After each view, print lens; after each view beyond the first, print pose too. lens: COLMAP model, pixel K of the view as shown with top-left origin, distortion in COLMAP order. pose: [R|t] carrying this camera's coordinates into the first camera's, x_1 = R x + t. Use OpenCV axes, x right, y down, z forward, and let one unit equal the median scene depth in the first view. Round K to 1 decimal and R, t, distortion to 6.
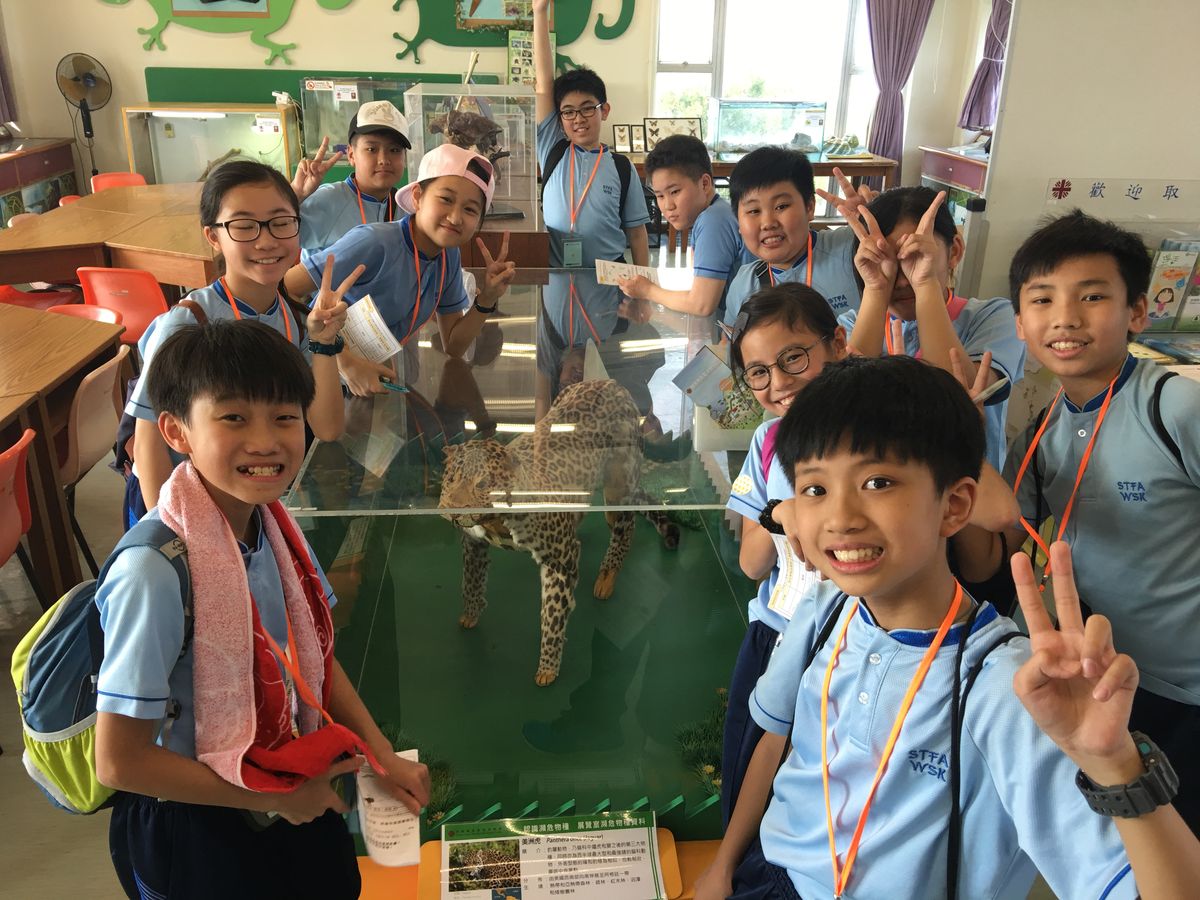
lens RADIAL K [[1005.1, 0, 606.8], [0, 1005.1, 451.5], [0, 0, 1]] dist [0.009991, -0.020021]
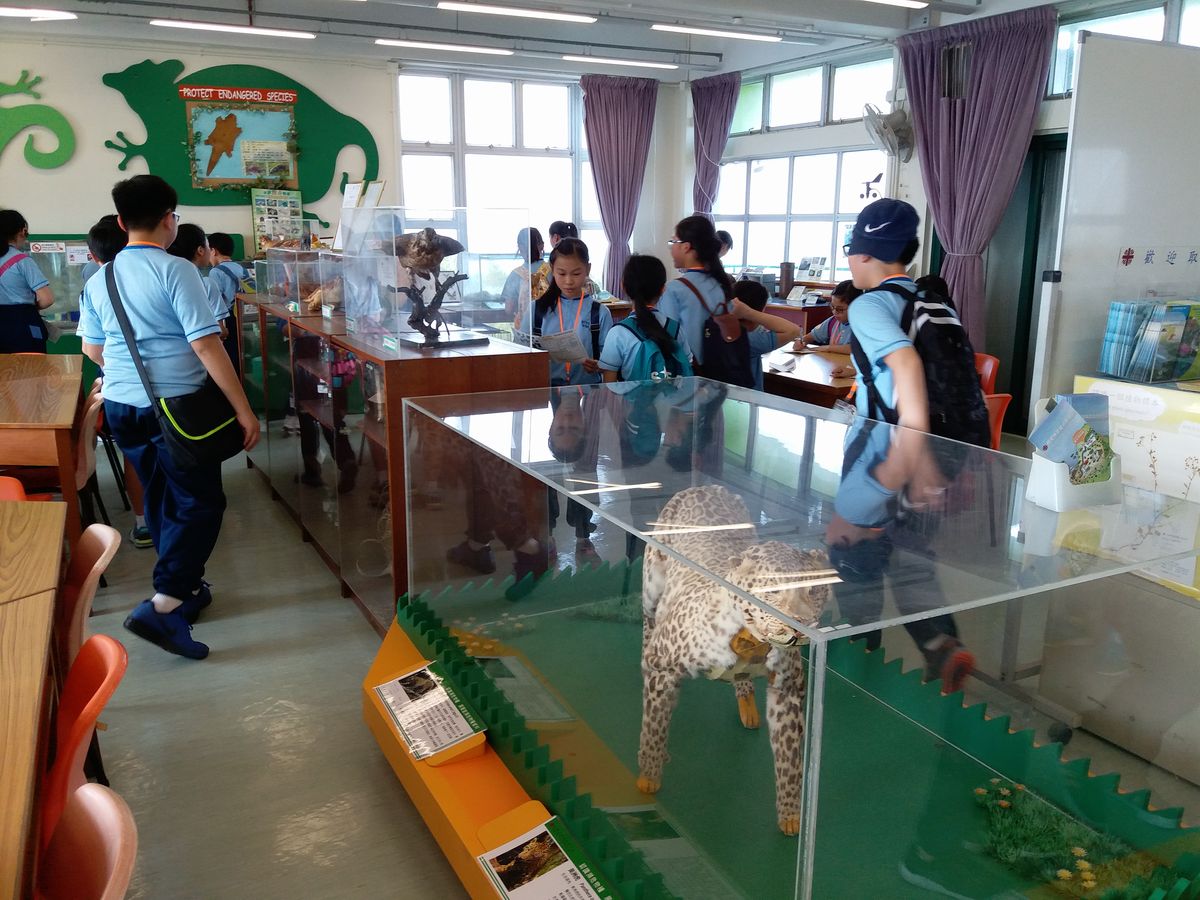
lens RADIAL K [[983.9, 0, 597.8], [0, 983.9, 443.6], [0, 0, 1]] dist [0.003736, -0.007286]
pose [[0.932536, -0.100932, 0.346684, -0.143028], [0.156448, 0.978276, -0.136013, -0.001136], [-0.325425, 0.181075, 0.928068, 0.066389]]
